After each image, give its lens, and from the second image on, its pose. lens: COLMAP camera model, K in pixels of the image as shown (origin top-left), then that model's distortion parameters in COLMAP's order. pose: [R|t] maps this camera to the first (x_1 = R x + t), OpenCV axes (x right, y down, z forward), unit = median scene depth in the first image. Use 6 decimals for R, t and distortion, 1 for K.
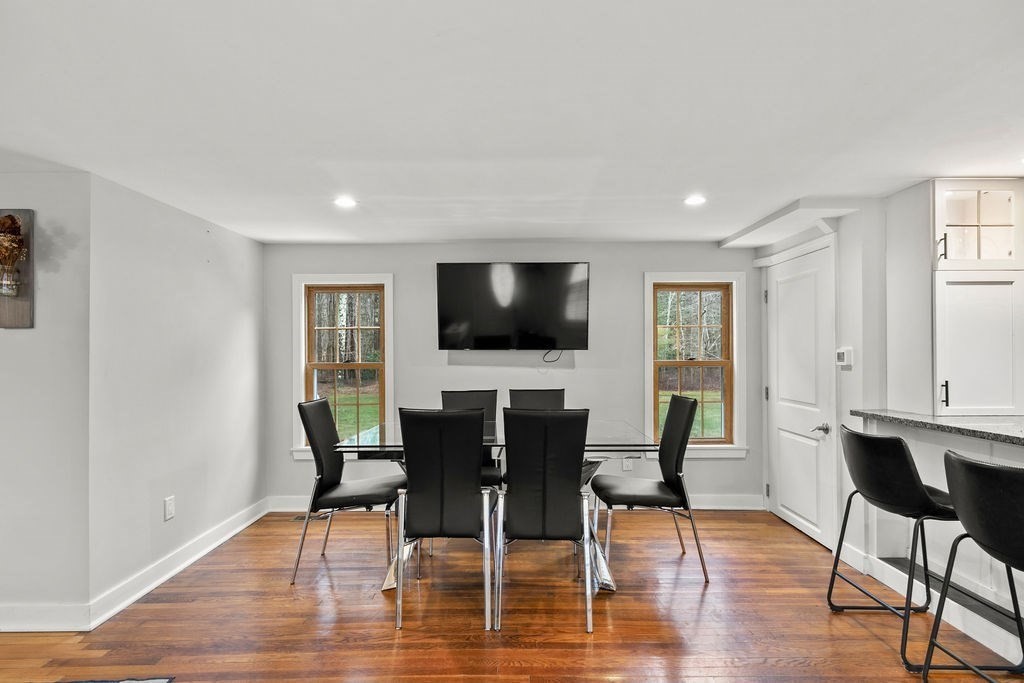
lens RADIAL K [[521.6, 0, 514.3], [0, 521.6, 350.2], [0, 0, 1]] dist [0.003111, -0.002854]
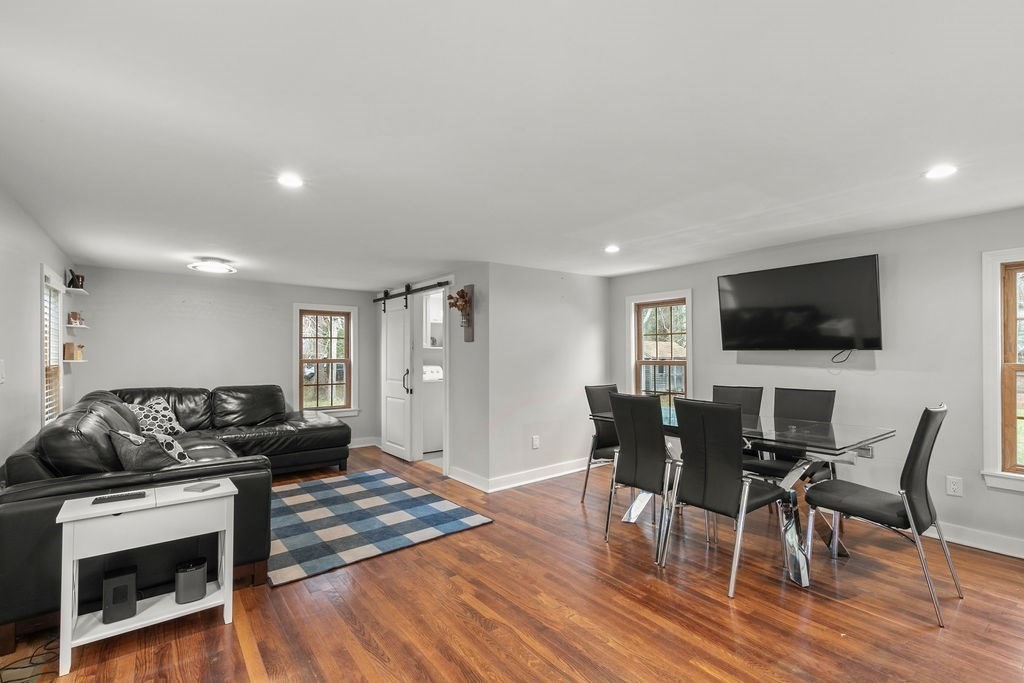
lens RADIAL K [[459.3, 0, 512.2], [0, 459.3, 355.4], [0, 0, 1]] dist [0.003121, -0.000474]
pose [[0.610931, 0.003617, -0.791675, 0.486492], [0.005394, 0.999947, 0.008732, -0.002038], [0.791665, -0.009605, 0.610880, 0.006096]]
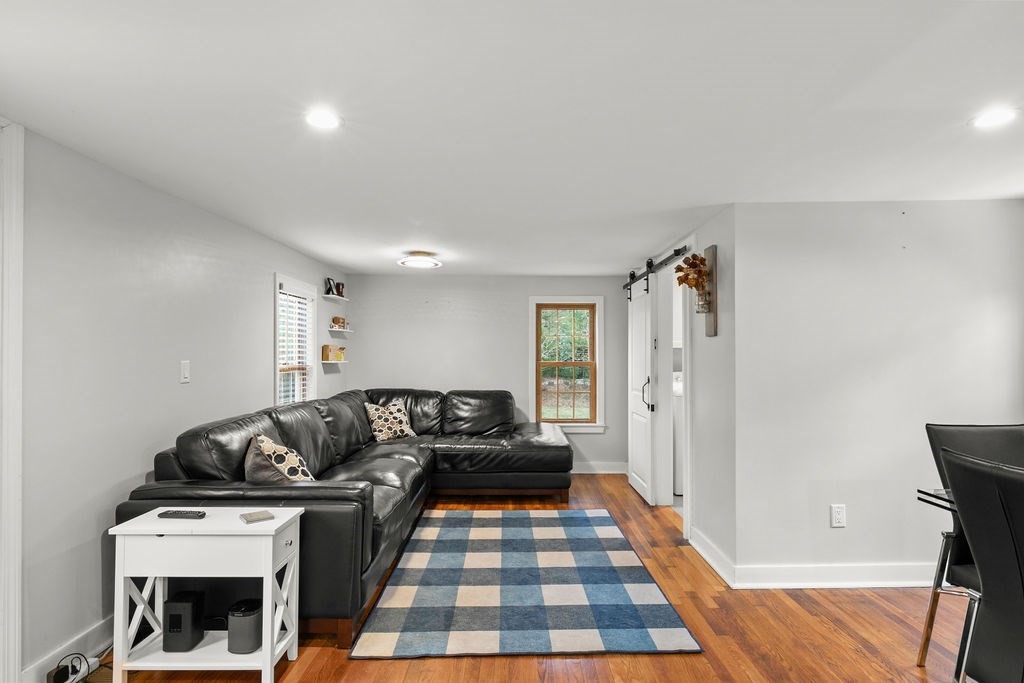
lens RADIAL K [[521.6, 0, 515.7], [0, 521.6, 348.7], [0, 0, 1]] dist [0.003111, -0.002854]
pose [[-0.007633, -0.010424, -0.999917, 0.299903], [0.007876, 0.999914, -0.010485, -0.000793], [0.999940, -0.007956, -0.007550, 0.402325]]
